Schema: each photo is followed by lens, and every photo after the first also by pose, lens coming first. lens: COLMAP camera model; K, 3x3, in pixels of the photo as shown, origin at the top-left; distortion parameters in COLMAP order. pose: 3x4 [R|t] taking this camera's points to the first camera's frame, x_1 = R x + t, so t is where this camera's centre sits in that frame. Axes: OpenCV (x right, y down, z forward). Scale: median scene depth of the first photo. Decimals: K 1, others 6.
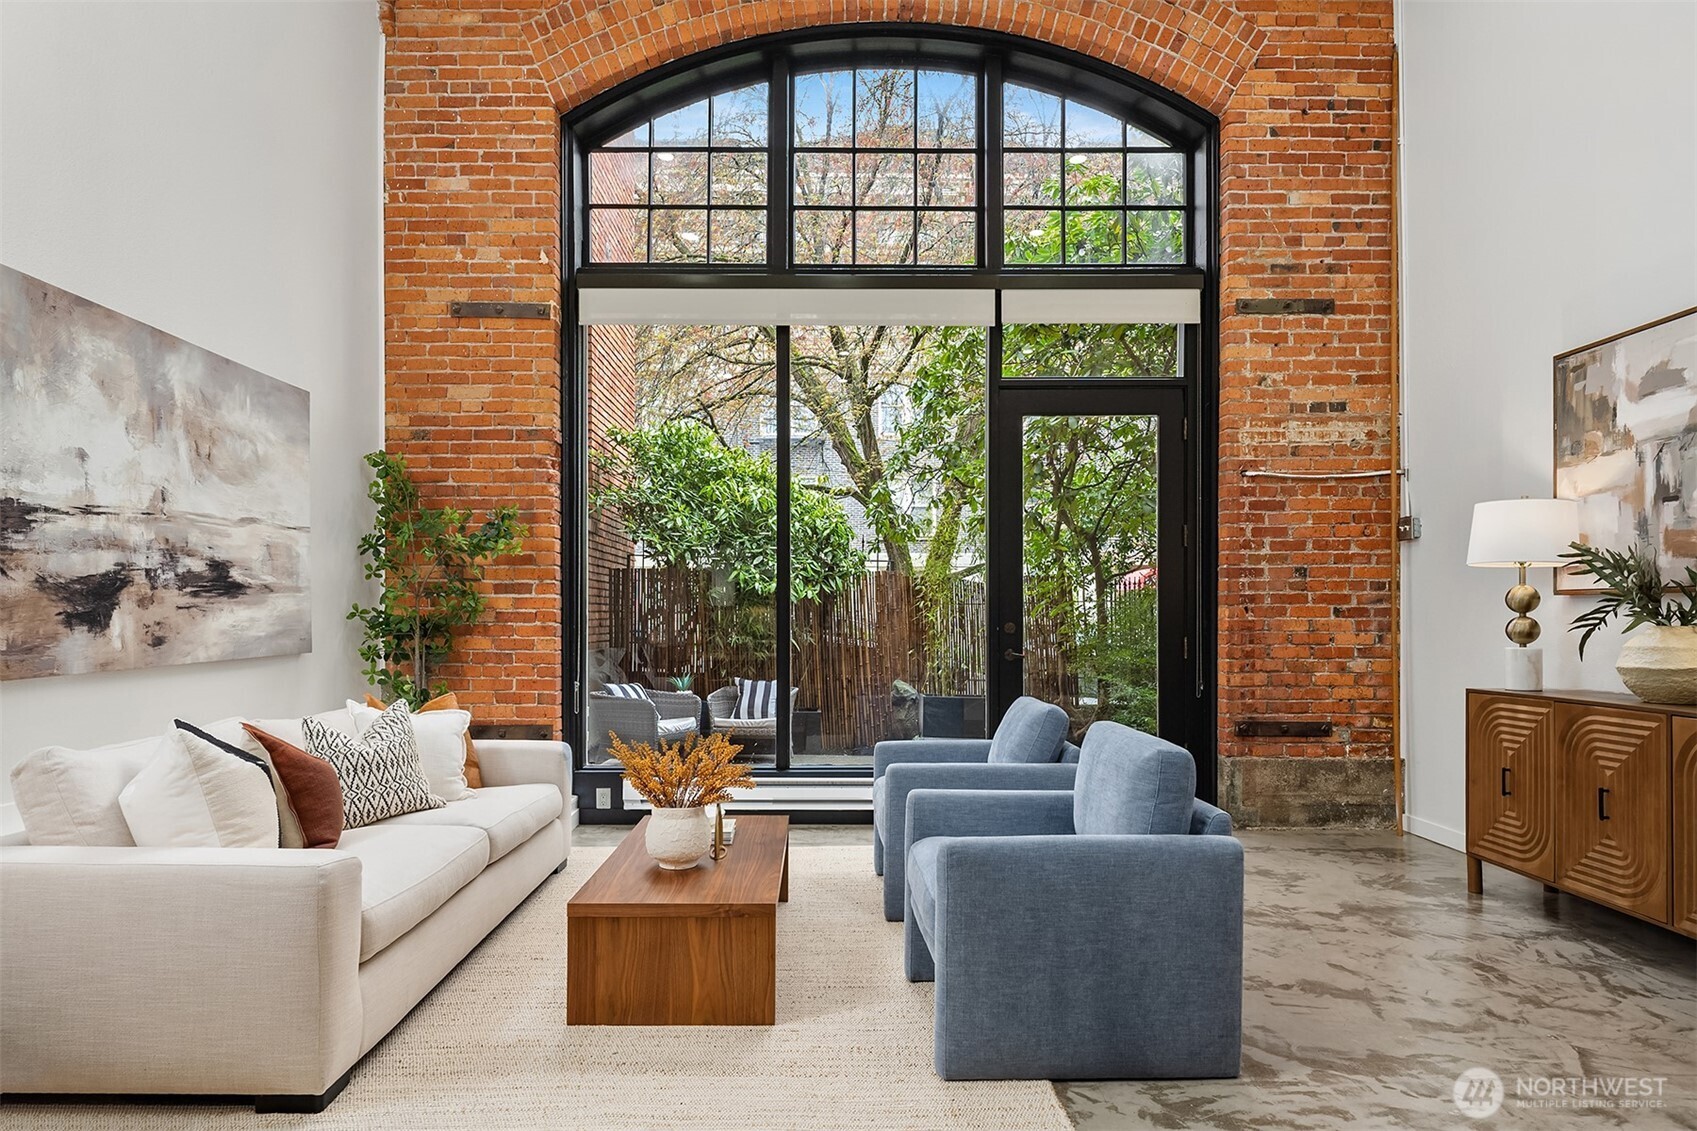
lens RADIAL K [[965.0, 0, 792.8], [0, 965.0, 624.1], [0, 0, 1]] dist [0.010412, -0.012704]
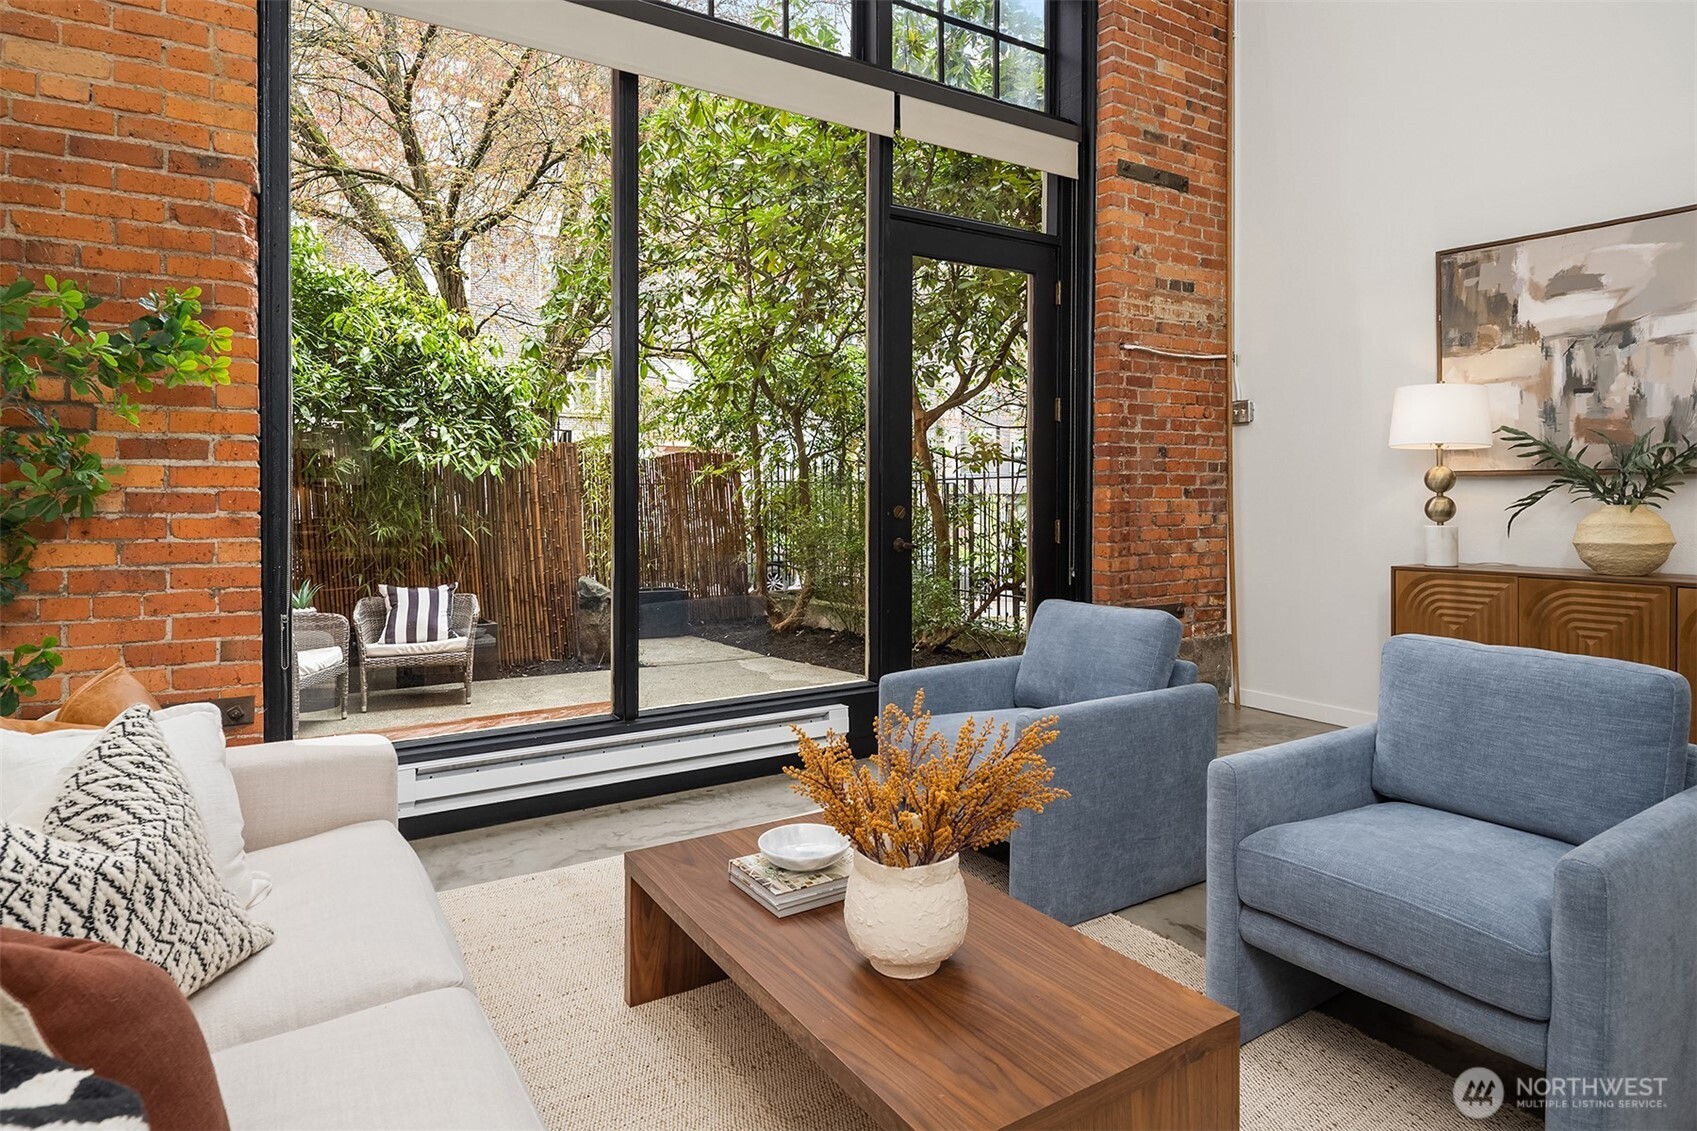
lens RADIAL K [[965.0, 0, 855.8], [0, 965.0, 509.5], [0, 0, 1]] dist [0.010412, -0.012704]
pose [[0.834449, -0.010069, 0.550994, -0.275565], [0.007845, 0.999949, 0.006392, -0.004184], [-0.551030, -0.001011, 0.834485, 0.358773]]
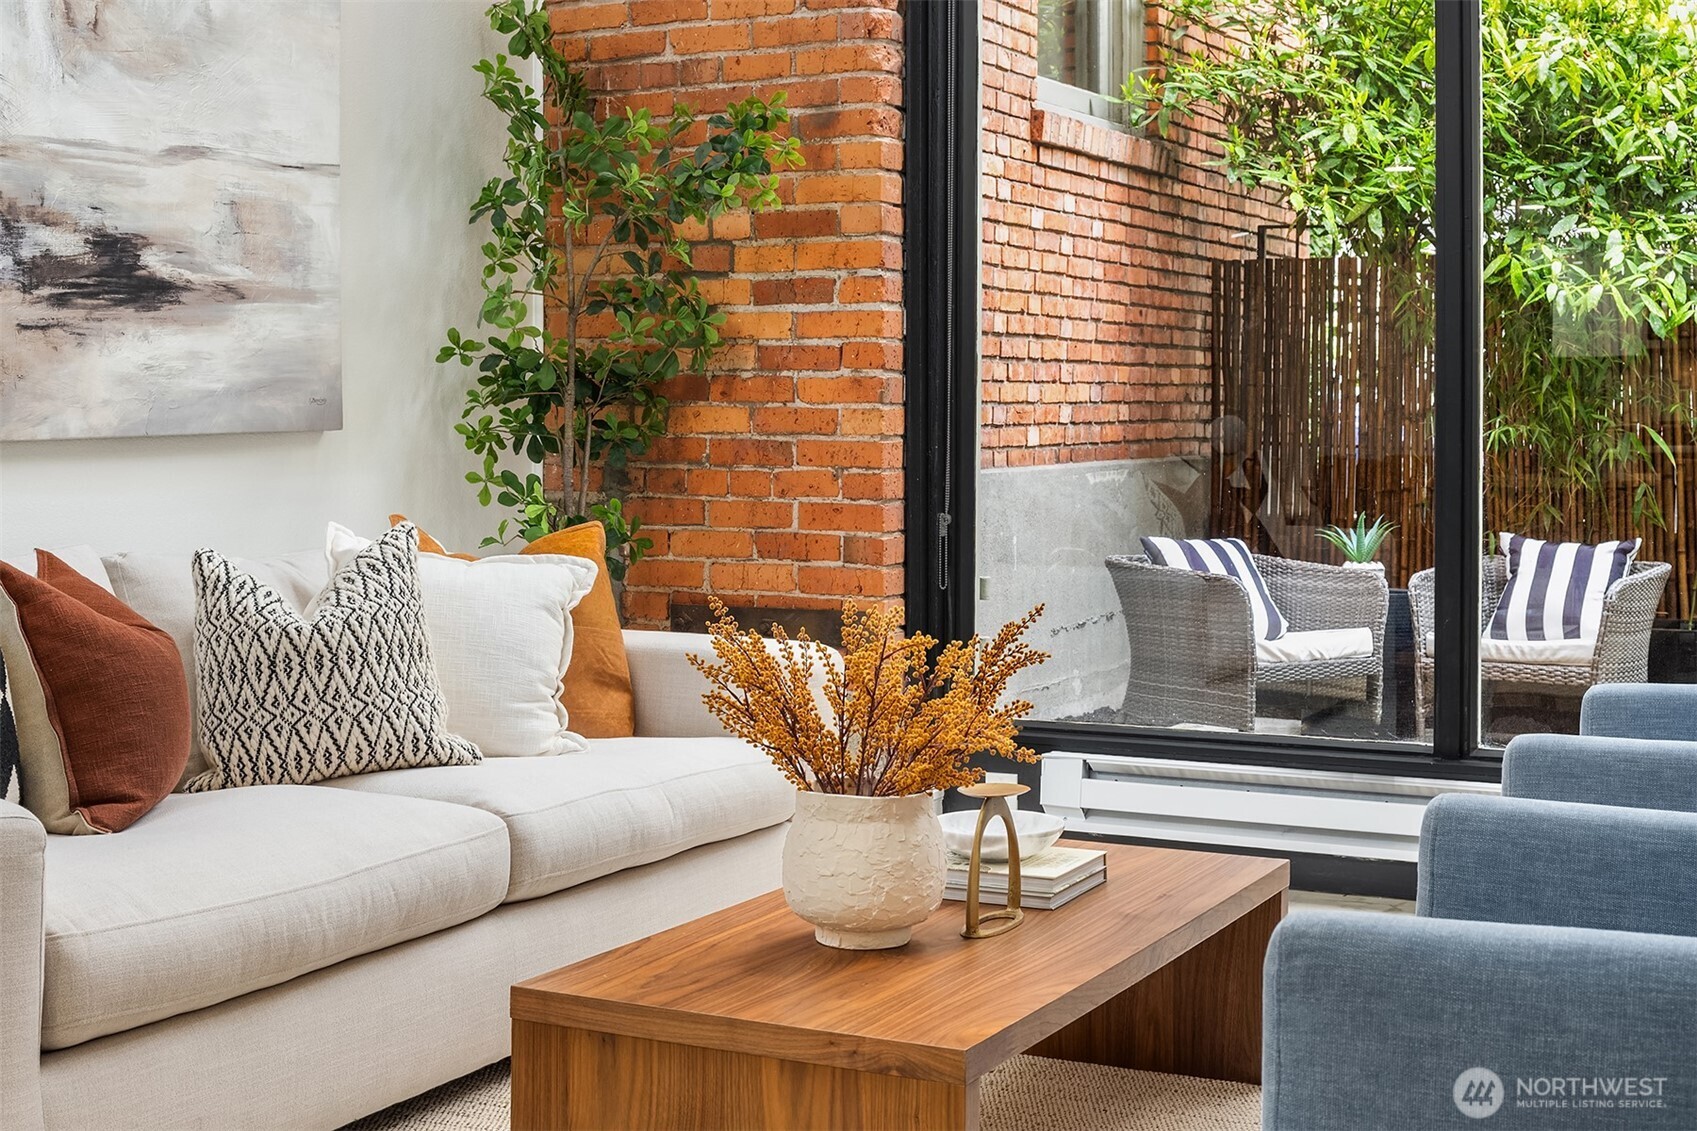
lens RADIAL K [[2316.1, 0, 740.0], [0, 2316.1, 431.1], [0, 0, 1]] dist [-0.086811, 0.000000]
pose [[0.880178, 0.004310, -0.474624, 0.184303], [-0.003360, 0.999990, 0.002851, 0.023018], [0.474631, -0.000914, 0.880184, 0.086671]]
